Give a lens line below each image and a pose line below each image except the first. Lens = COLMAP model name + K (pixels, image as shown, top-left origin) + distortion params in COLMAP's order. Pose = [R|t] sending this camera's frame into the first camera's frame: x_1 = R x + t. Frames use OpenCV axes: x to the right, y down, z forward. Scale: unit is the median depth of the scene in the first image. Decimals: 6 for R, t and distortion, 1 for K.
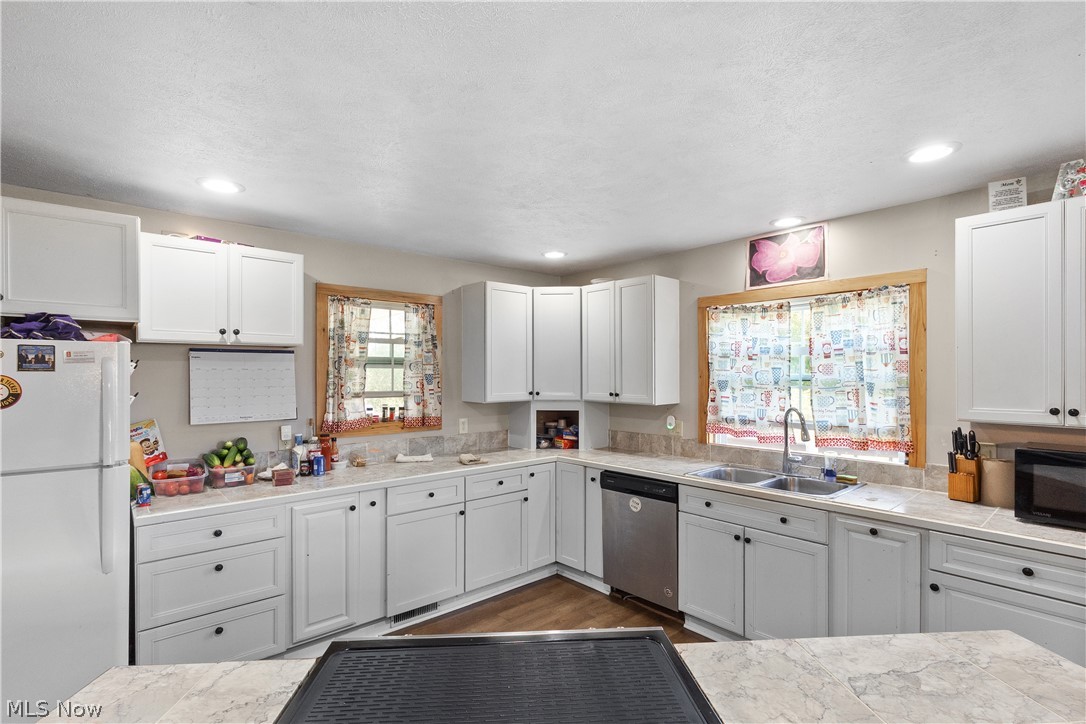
lens RADIAL K [[515.8, 0, 536.6], [0, 515.8, 368.1], [0, 0, 1]] dist [-0.005271, 0.004416]
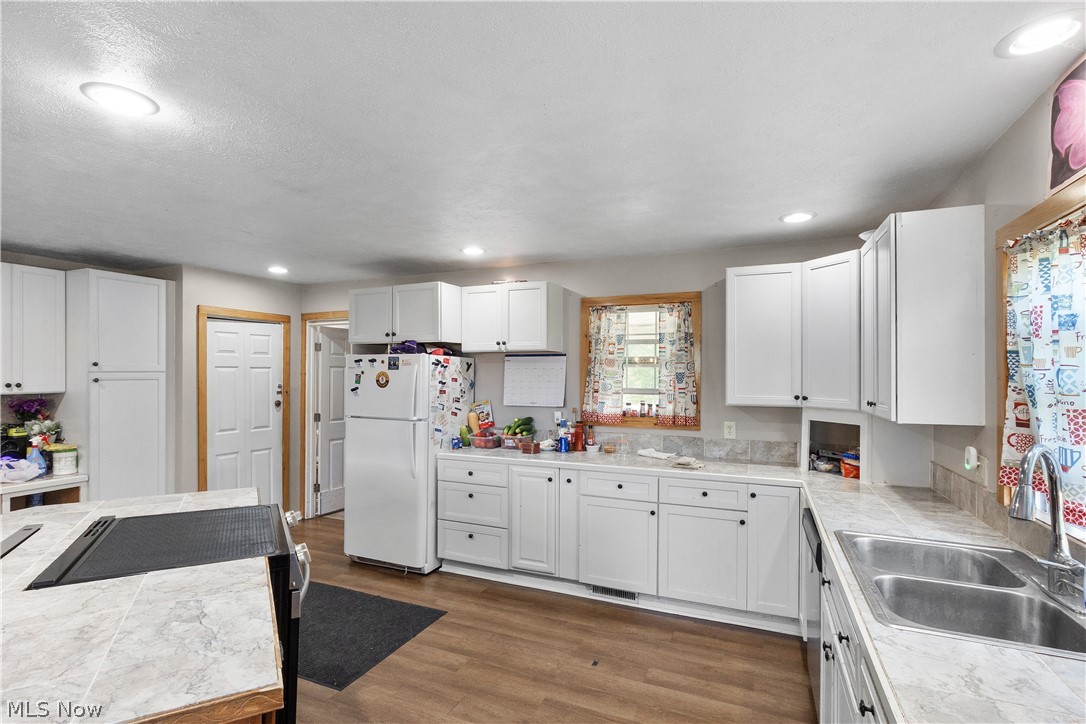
lens RADIAL K [[515.8, 0, 526.6], [0, 515.8, 364.9], [0, 0, 1]] dist [-0.005271, 0.004416]
pose [[0.430222, -0.012757, -0.902633, 0.590720], [0.004106, 0.999917, -0.012175, 0.007770], [0.902714, 0.001531, 0.430239, 0.326630]]
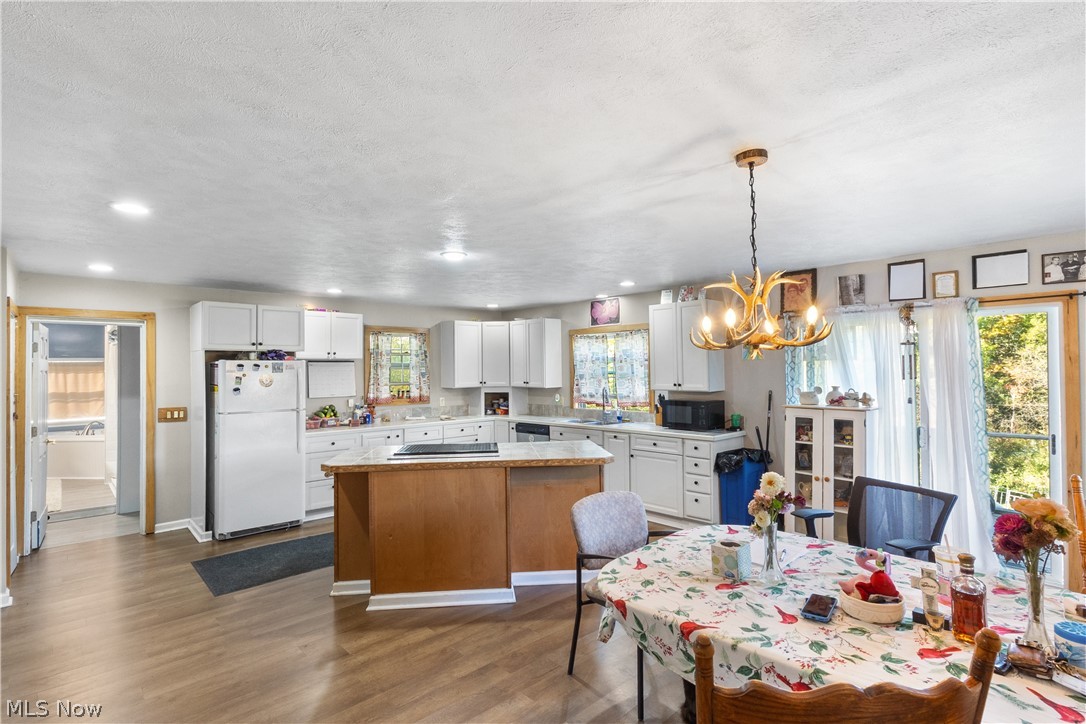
lens RADIAL K [[515.8, 0, 533.3], [0, 515.8, 363.8], [0, 0, 1]] dist [-0.005271, 0.004416]
pose [[0.999436, -0.007978, 0.032630, 0.124727], [0.008047, 0.999966, -0.002003, -0.011789], [-0.032613, 0.002264, 0.999465, -0.859557]]
